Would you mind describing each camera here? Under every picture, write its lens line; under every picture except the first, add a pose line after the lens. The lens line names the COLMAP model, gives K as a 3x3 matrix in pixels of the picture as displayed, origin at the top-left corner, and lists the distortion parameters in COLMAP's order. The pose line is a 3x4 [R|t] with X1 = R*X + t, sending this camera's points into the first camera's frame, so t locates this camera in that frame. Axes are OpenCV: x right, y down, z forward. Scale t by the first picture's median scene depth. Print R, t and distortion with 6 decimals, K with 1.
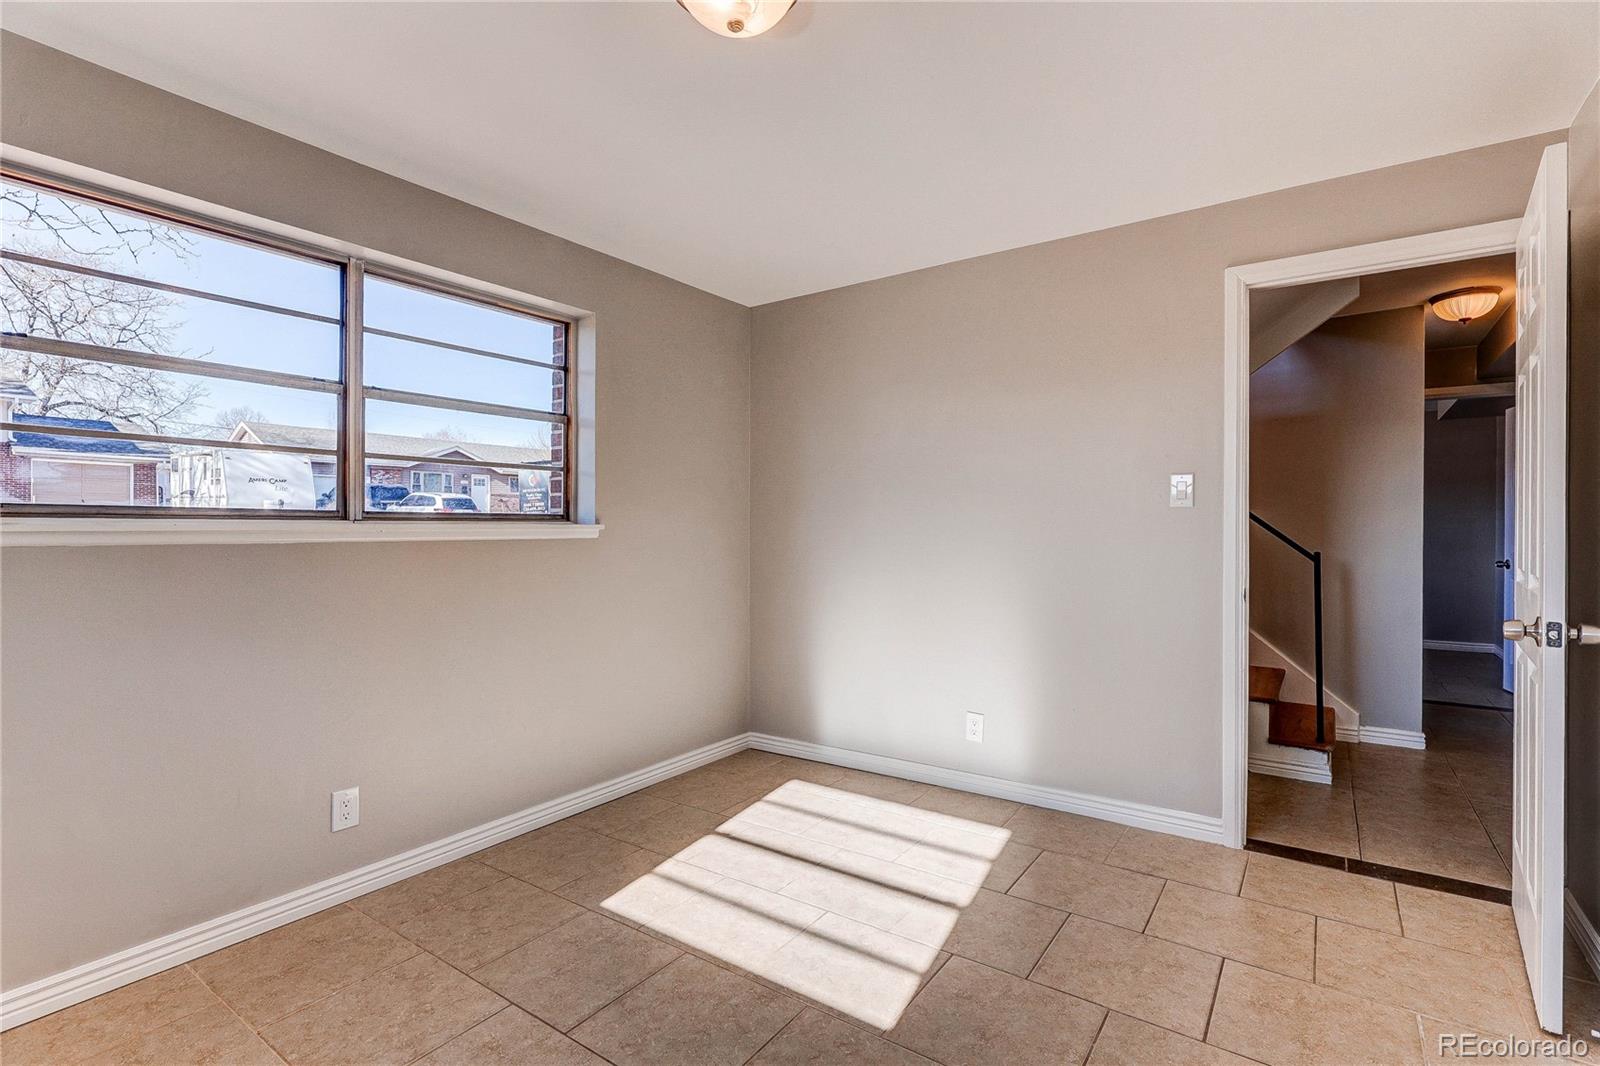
lens RADIAL K [[756.6, 0, 804.4], [0, 756.6, 523.3], [0, 0, 1]] dist [-0.010705, 0.004379]
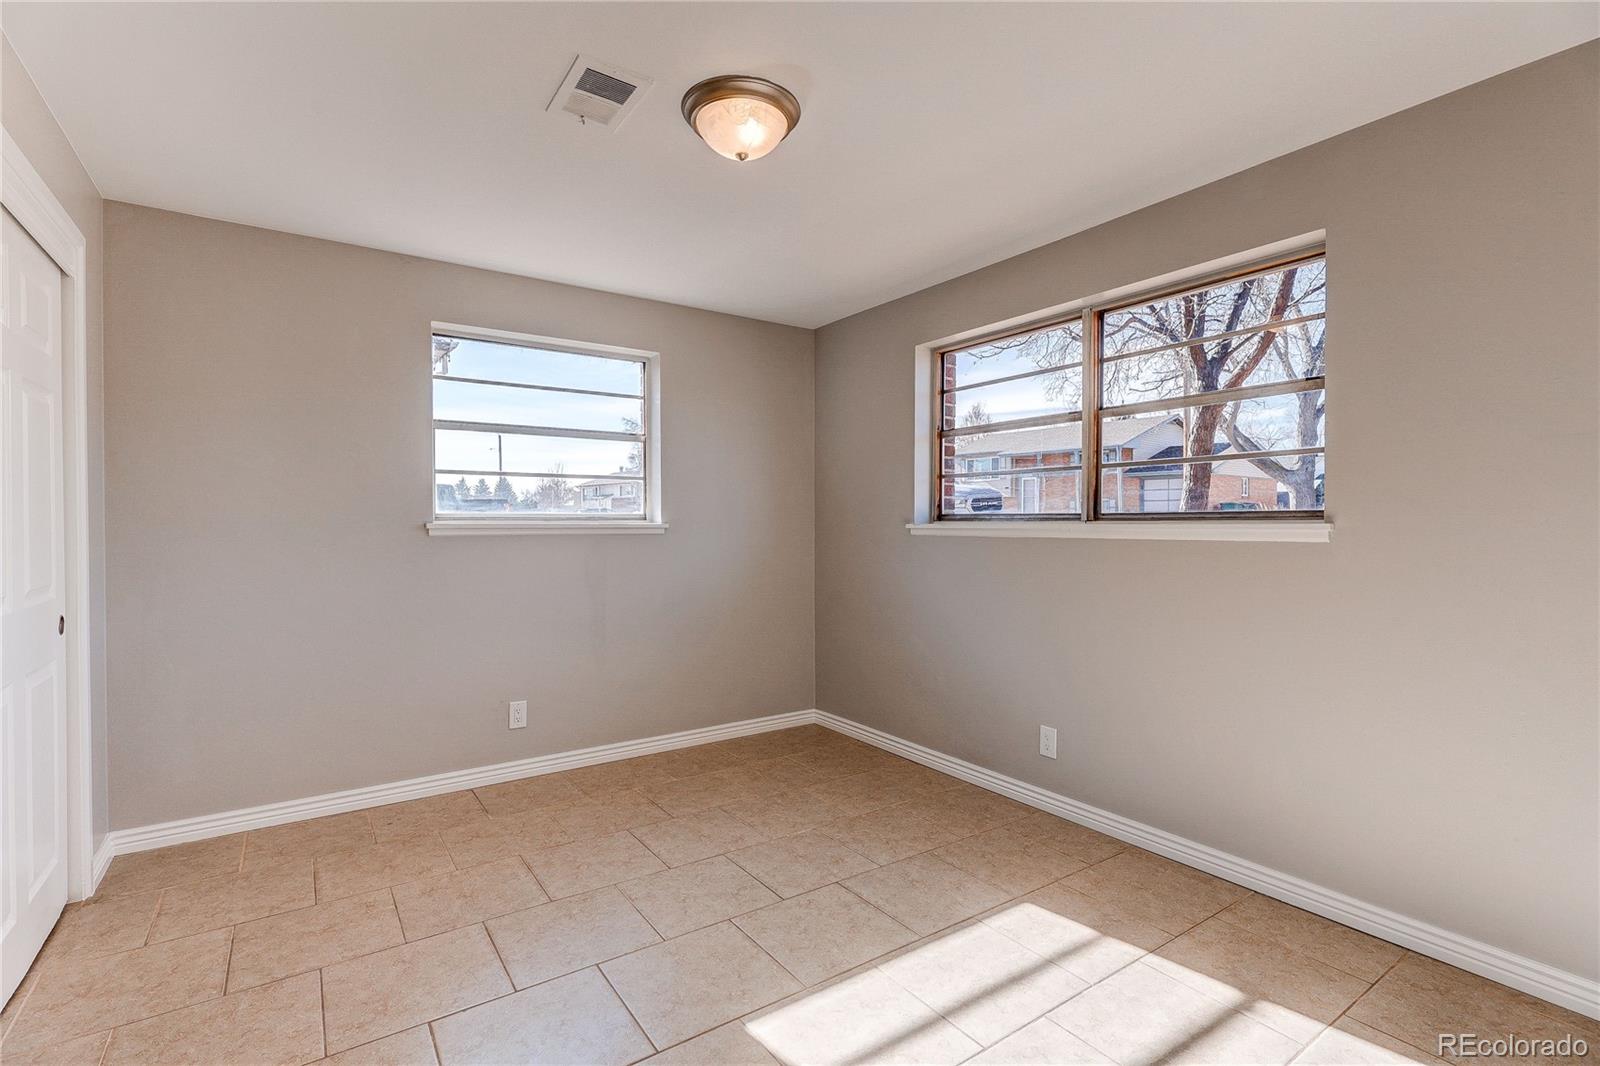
lens RADIAL K [[756.6, 0, 809.6], [0, 756.6, 537.2], [0, 0, 1]] dist [-0.010705, 0.004379]
pose [[-0.359774, 0.006268, -0.933019, 0.602717], [-0.002032, 0.999970, 0.007501, 0.011971], [0.933037, 0.004595, -0.359750, 0.864606]]
